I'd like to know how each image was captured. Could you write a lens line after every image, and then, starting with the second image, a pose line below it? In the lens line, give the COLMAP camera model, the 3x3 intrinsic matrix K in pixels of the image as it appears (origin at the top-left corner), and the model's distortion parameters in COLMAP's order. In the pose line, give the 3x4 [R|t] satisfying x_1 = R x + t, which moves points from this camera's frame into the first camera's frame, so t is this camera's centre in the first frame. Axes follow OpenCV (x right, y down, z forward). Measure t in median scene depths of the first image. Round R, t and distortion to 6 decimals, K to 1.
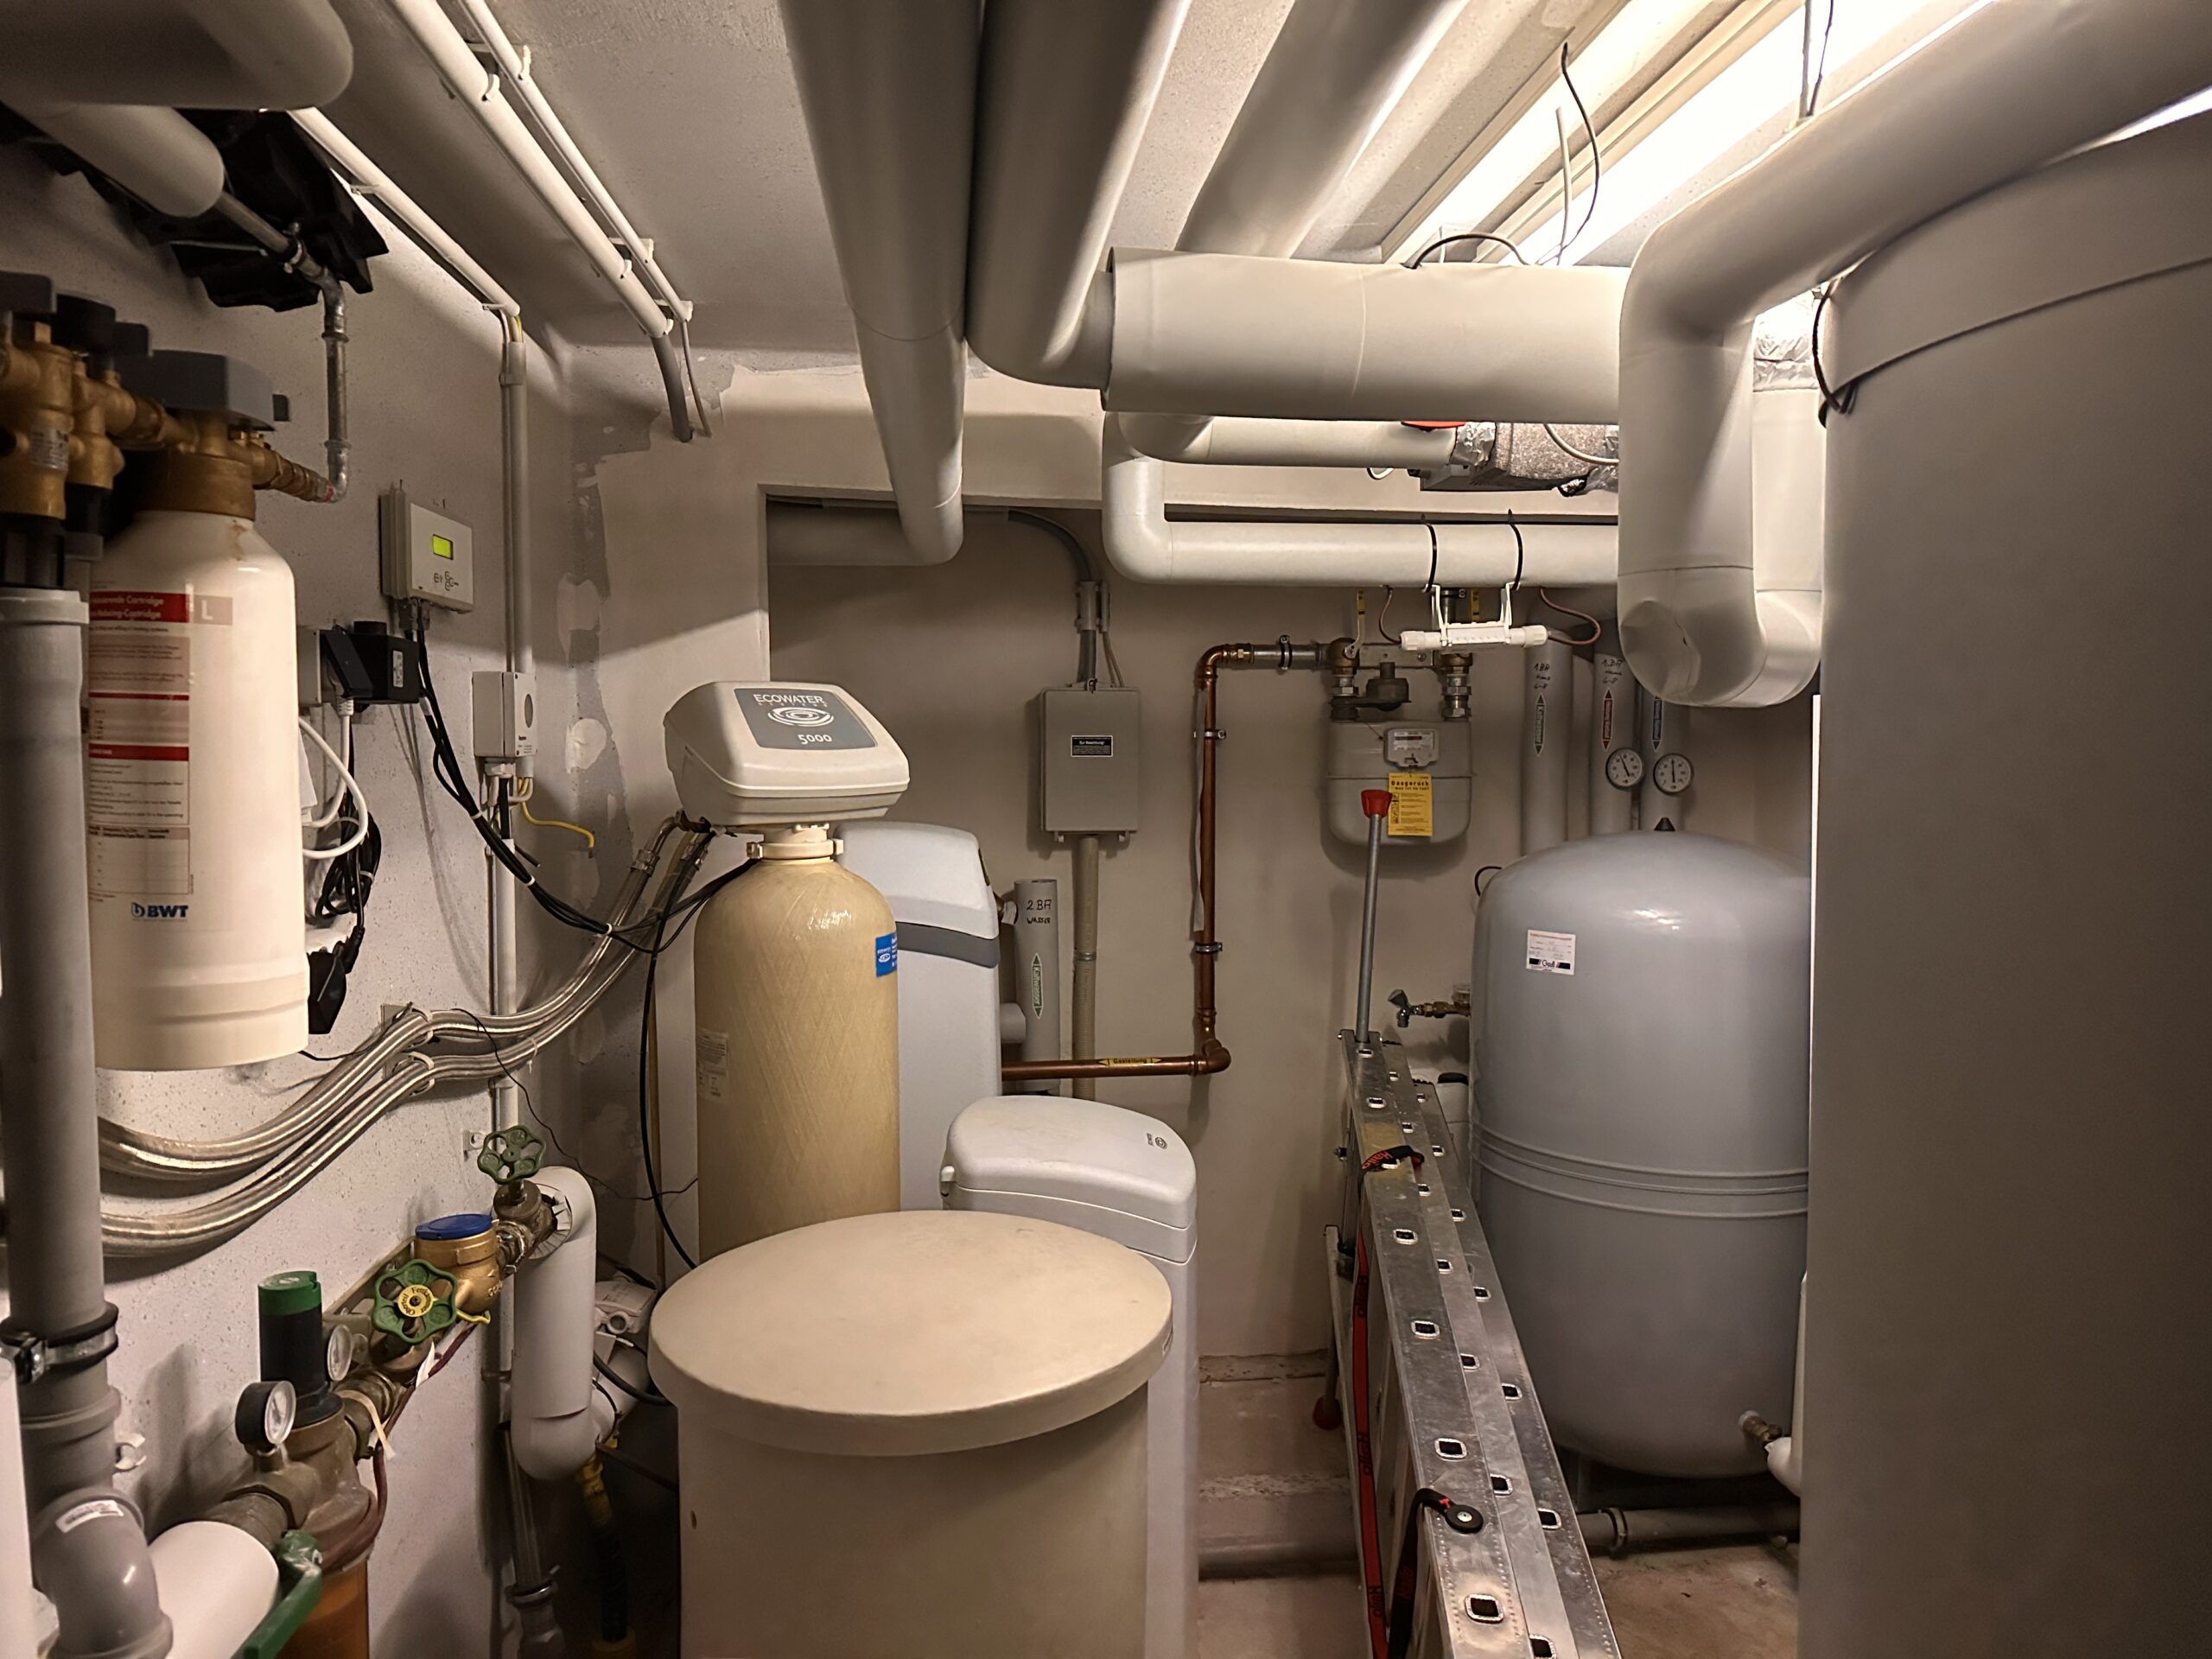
lens RADIAL K [[1520.2, 0, 1106.2], [0, 1520.2, 826.2], [0, 0, 1]] dist [0.060970, 0.000341]
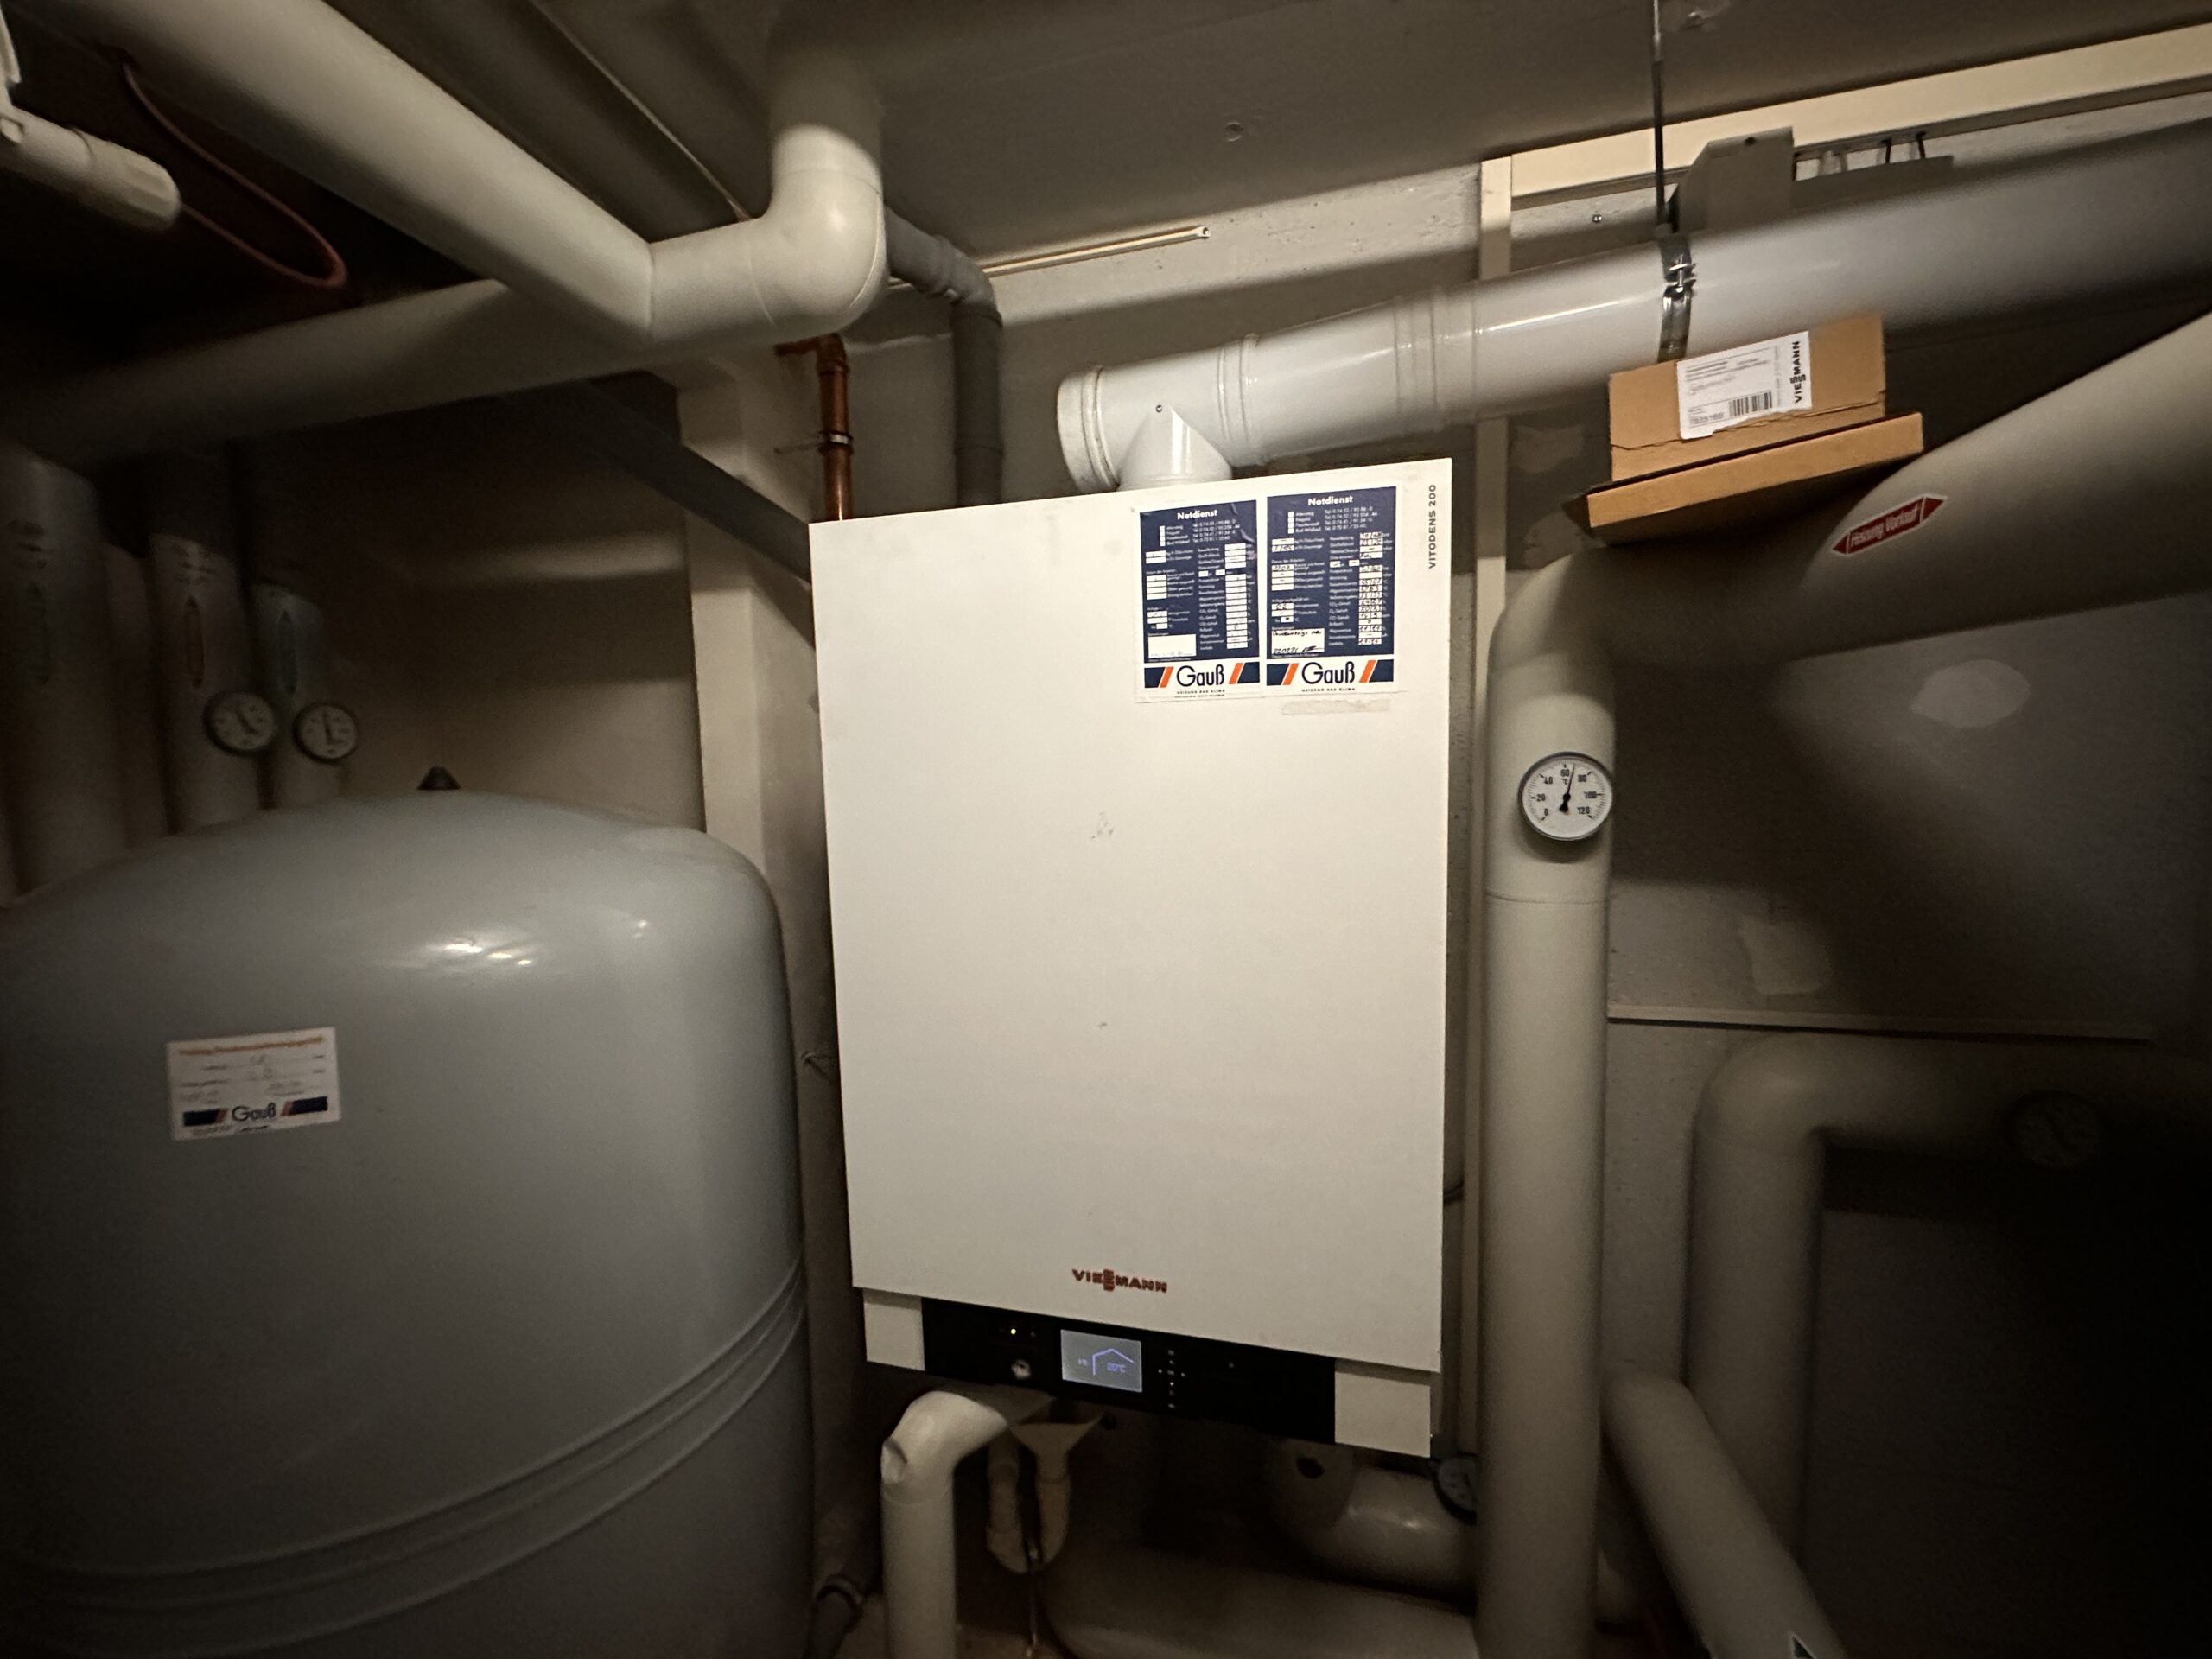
lens RADIAL K [[879.4, 0, 1098.2], [0, 879.4, 826.8], [0, 0, 1]] dist [-0.001983, 0.000353]
pose [[0.357408, -0.080530, 0.930470, 0.121360], [0.082842, 0.995082, 0.054301, 0.015720], [-0.930267, 0.057674, 0.362321, 0.536939]]
